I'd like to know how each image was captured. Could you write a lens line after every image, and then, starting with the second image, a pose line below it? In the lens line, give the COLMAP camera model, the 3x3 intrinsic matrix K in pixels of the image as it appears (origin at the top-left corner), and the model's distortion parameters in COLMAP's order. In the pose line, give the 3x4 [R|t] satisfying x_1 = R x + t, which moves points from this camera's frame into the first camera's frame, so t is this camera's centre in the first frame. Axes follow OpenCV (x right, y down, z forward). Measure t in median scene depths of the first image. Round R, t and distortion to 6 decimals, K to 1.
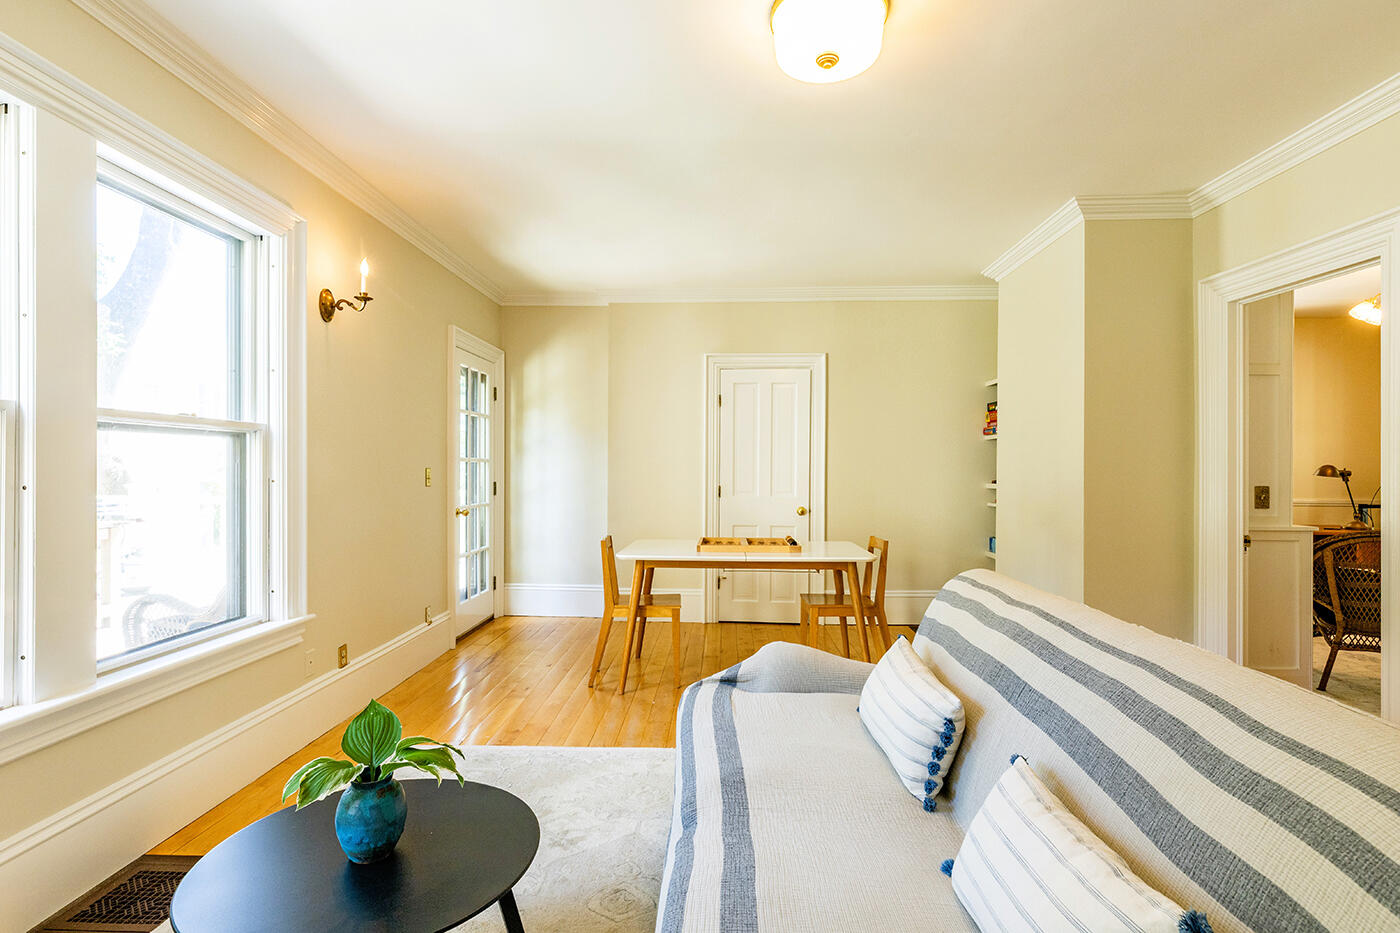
lens RADIAL K [[712.3, 0, 699.0], [0, 712.3, 468.6], [0, 0, 1]] dist [0.001762, 0.000288]
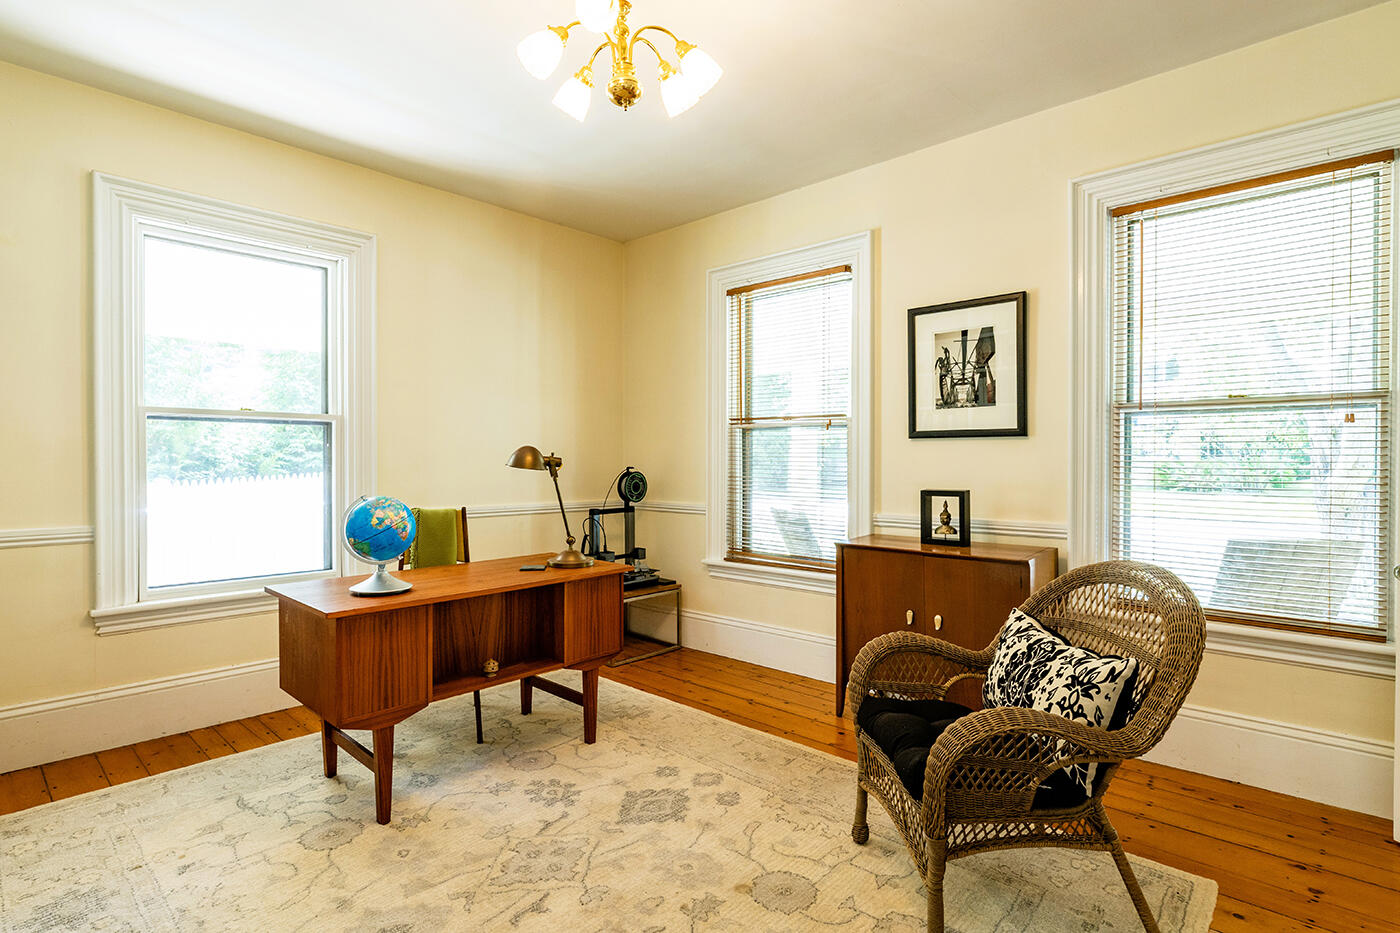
lens RADIAL K [[703.3, 0, 702.4], [0, 703.3, 462.0], [0, 0, 1]] dist [-0.003481, -0.001429]
pose [[0.659650, -0.006150, 0.751547, 0.583900], [0.002848, 0.999980, 0.005683, 0.003851], [-0.751567, -0.001608, 0.659655, 0.569802]]
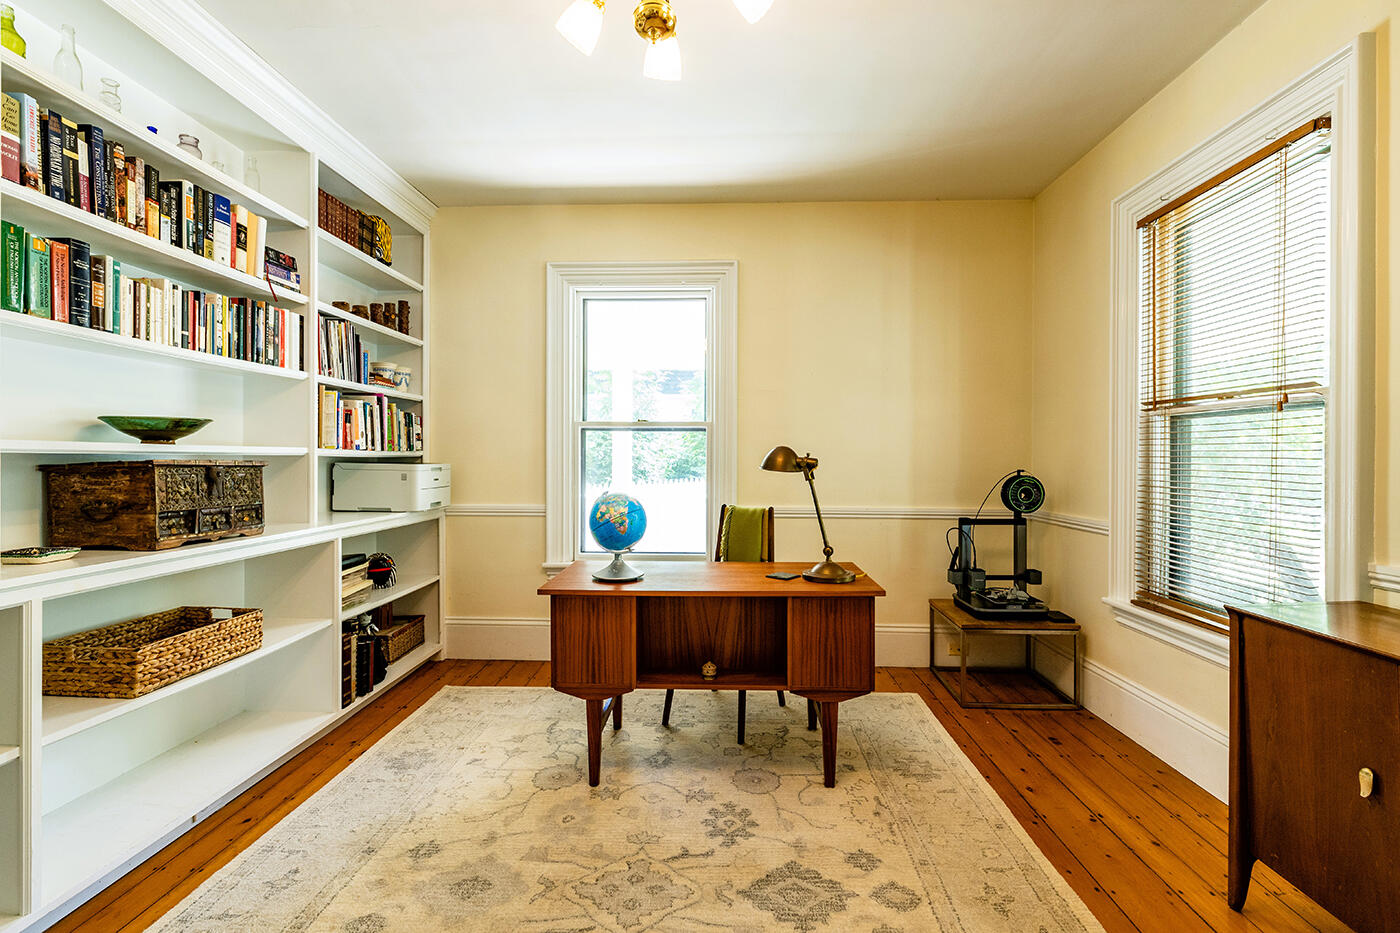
lens RADIAL K [[636.1, 0, 695.2], [0, 636.1, 459.7], [0, 0, 1]] dist [-0.001719, -0.001551]
pose [[0.999963, -0.001595, -0.008411, 0.829169], [0.001598, 0.999999, 0.000379, 0.003717], [0.008411, -0.000393, 0.999965, 0.564611]]
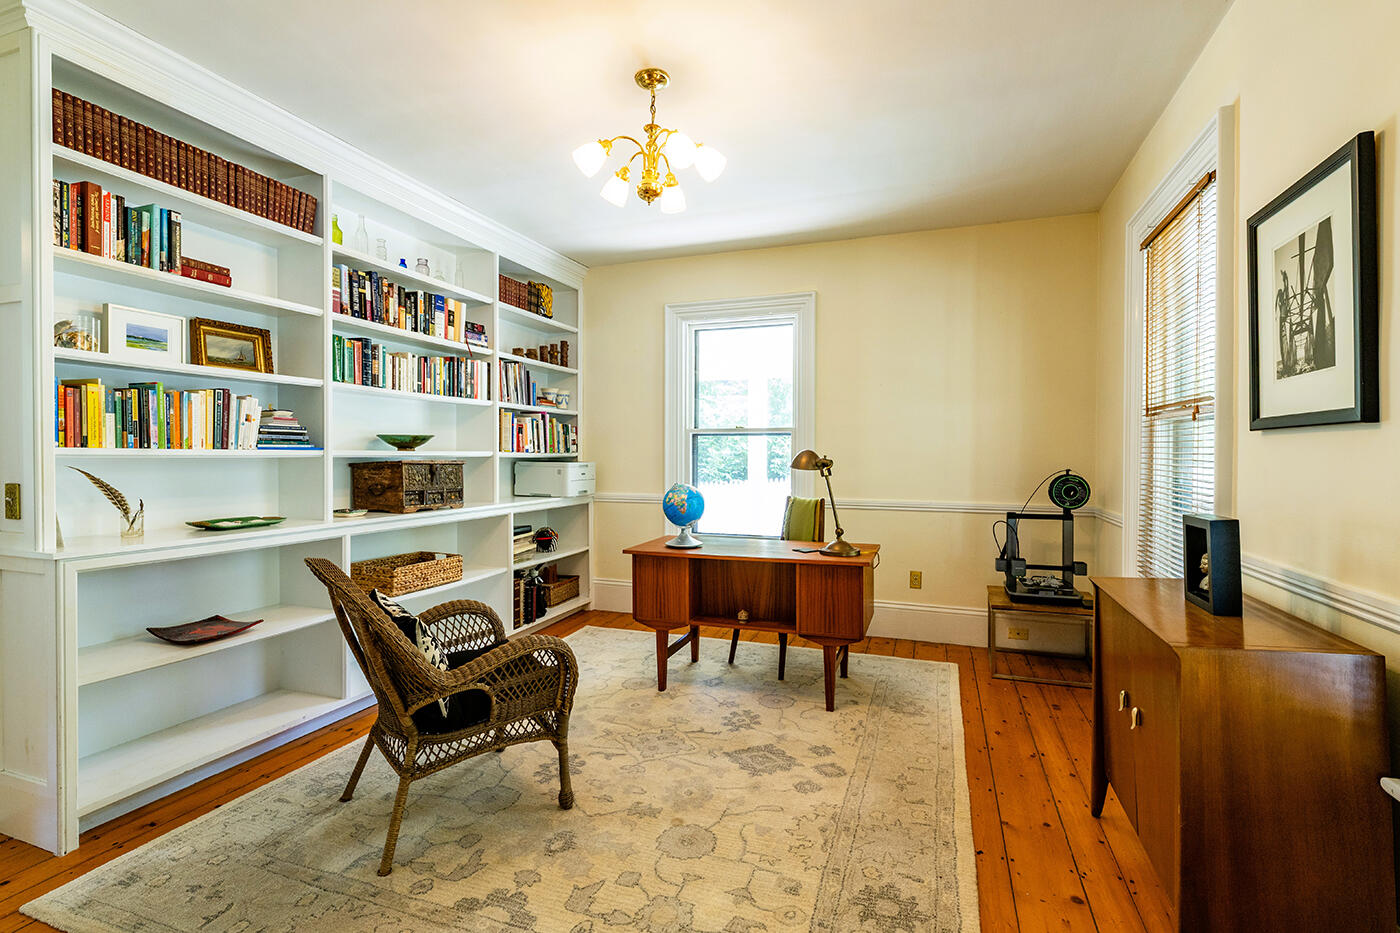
lens RADIAL K [[636.1, 0, 694.9], [0, 636.1, 460.2], [0, 0, 1]] dist [-0.001719, -0.001551]
pose [[0.951621, 0.000029, -0.307273, 0.964287], [0.001687, 0.999984, 0.005317, 0.000715], [0.307269, -0.005578, 0.951606, 0.435832]]
